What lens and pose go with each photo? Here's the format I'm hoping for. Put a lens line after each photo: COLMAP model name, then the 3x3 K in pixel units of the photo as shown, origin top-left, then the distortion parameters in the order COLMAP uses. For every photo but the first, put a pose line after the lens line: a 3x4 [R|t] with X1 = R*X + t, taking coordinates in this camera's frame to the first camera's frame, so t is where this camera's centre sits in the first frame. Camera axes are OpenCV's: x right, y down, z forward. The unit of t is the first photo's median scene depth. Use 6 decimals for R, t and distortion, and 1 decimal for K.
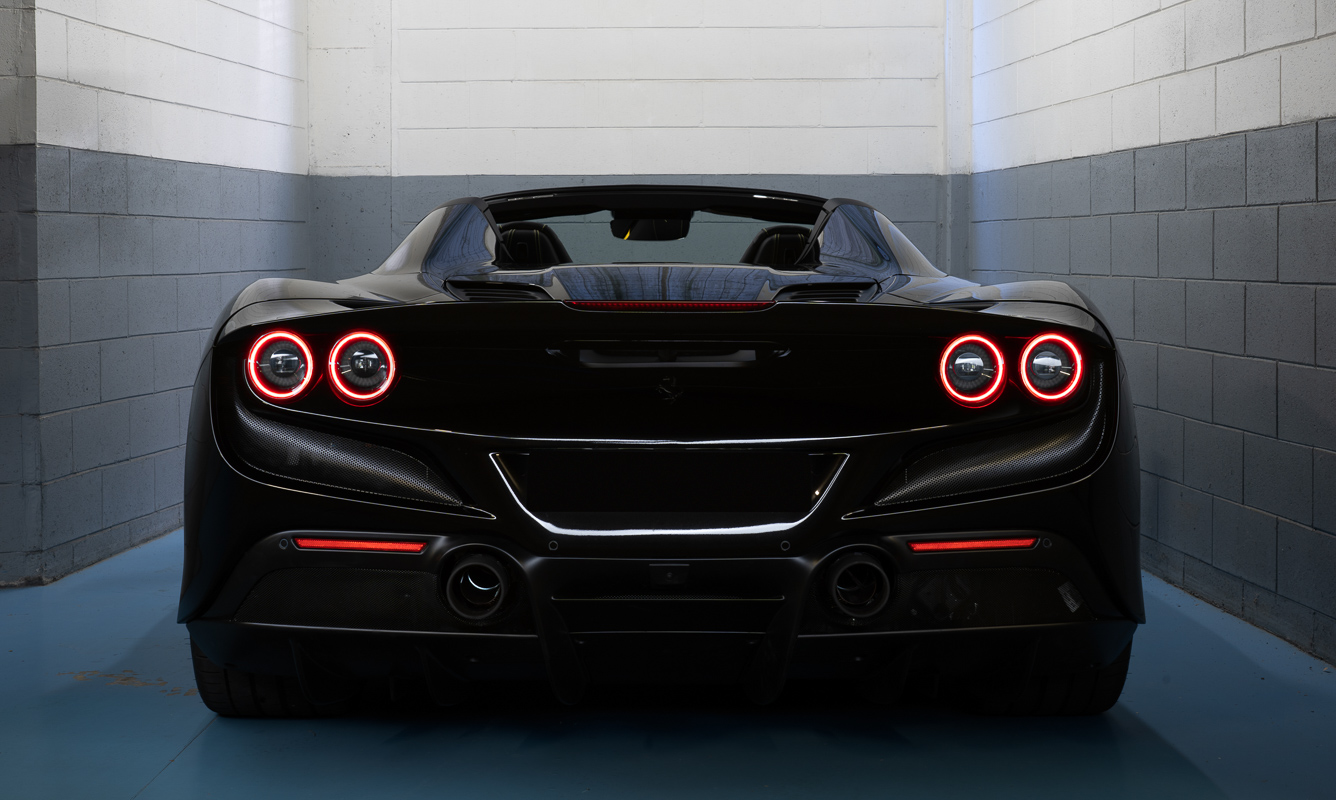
lens RADIAL K [[2187.5, 0, 668.0], [0, 2187.5, 400.0], [0, 0, 1]] dist [0.021095, 0.002644]
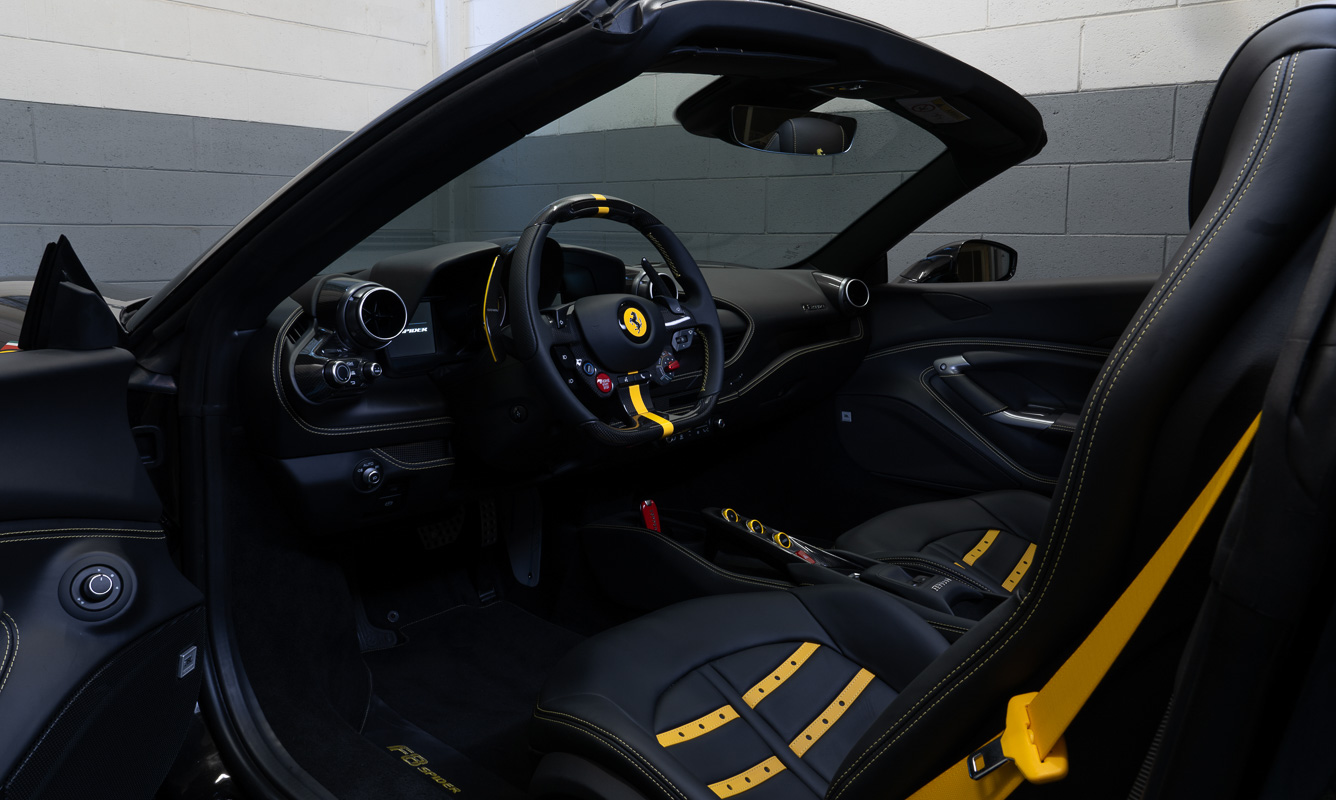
lens RADIAL K [[890.8, 0, 666.9], [0, 890.8, 347.7], [0, 0, 1]] dist [0.002379, 0.000150]
pose [[0.660640, -0.091431, 0.745114, -0.194931], [0.042416, 0.995516, 0.084550, -0.048416], [-0.749504, -0.024252, 0.661556, 0.907790]]
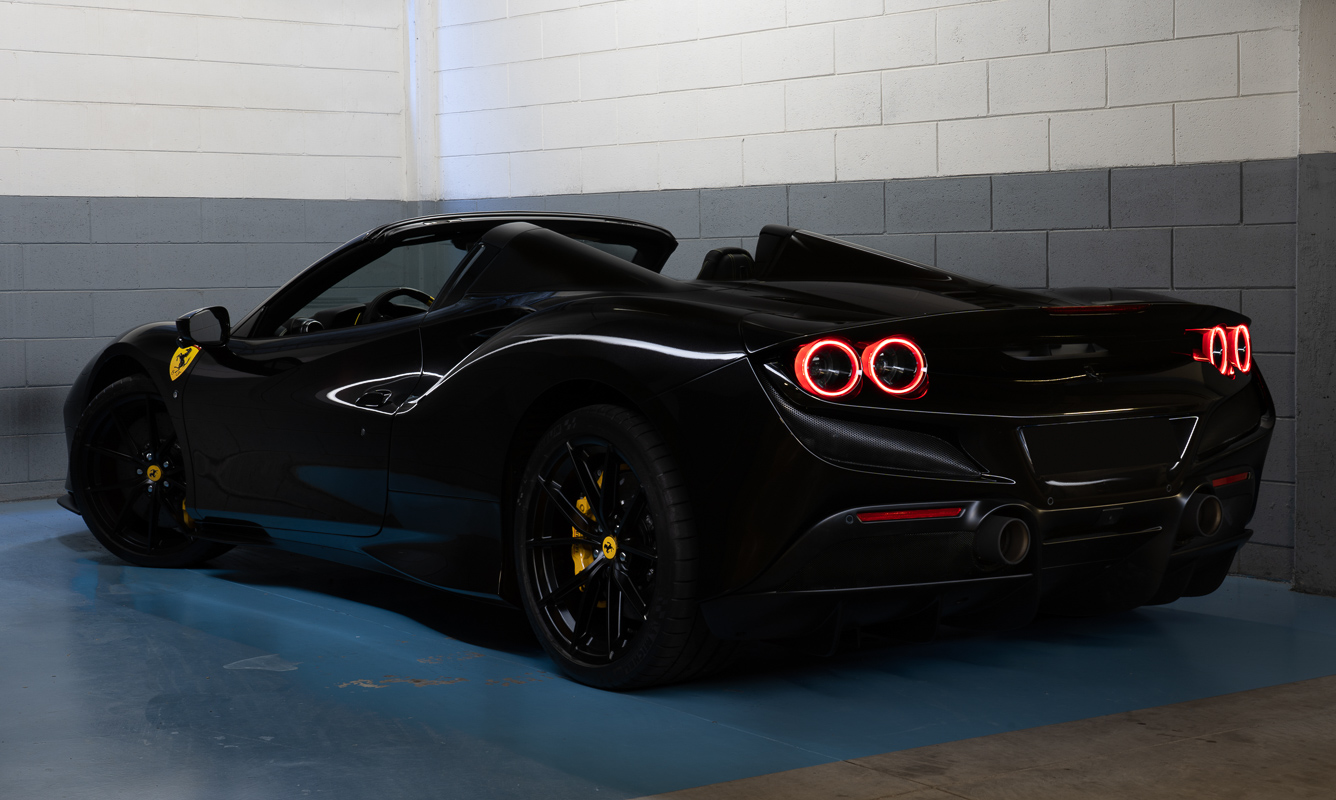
lens RADIAL K [[2083.0, 0, 666.8], [0, 2083.0, 421.3], [0, 0, 1]] dist [0.035595, -0.005363]
pose [[0.798330, -0.052791, 0.599902, -0.598670], [0.050056, 0.998520, 0.021256, -0.010024], [-0.600136, 0.013060, 0.799791, 0.108035]]
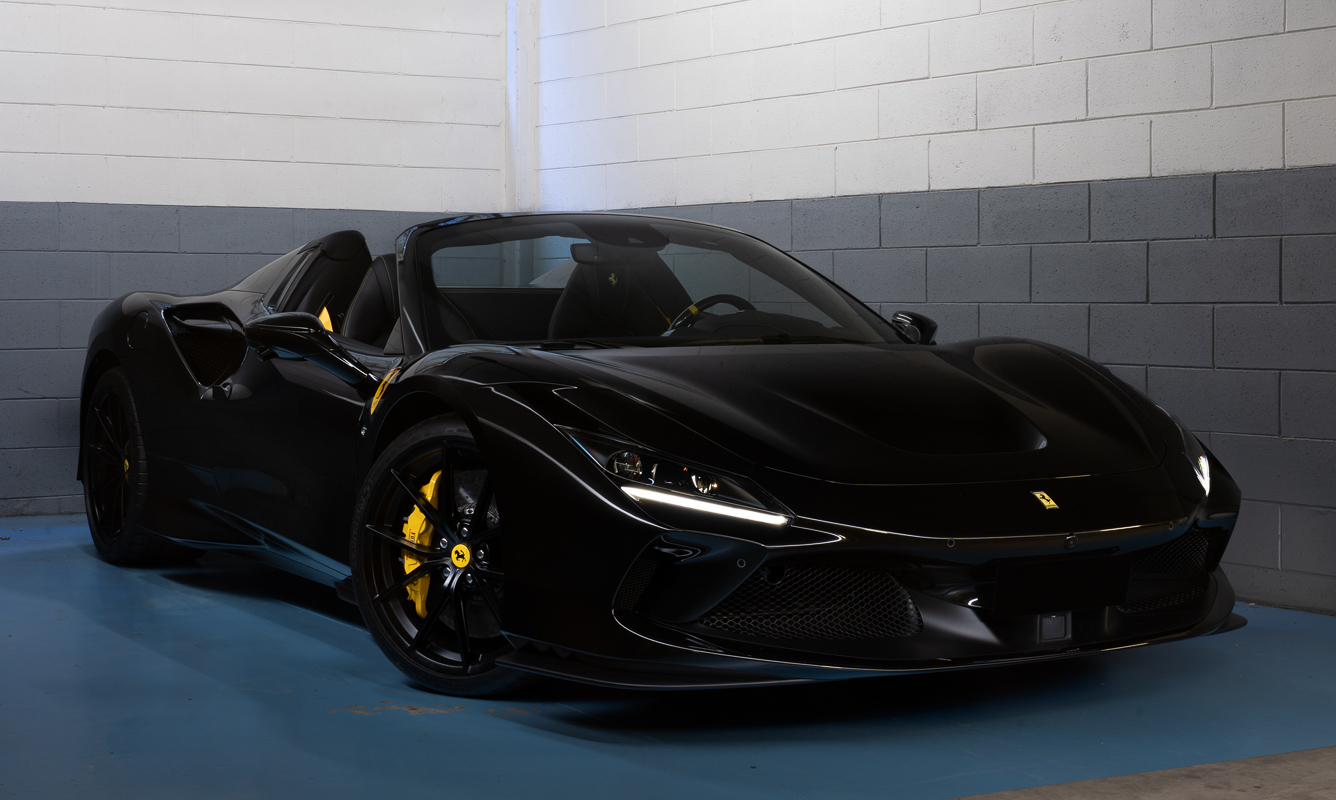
lens RADIAL K [[2034.9, 0, 668.0], [0, 2034.9, 400.0], [0, 0, 1]] dist [0.036973, 0.019054]
pose [[0.848255, -0.023900, 0.529048, -0.501910], [0.034129, 0.999372, -0.009575, 0.002824], [-0.528487, 0.026178, 0.848538, 0.144401]]
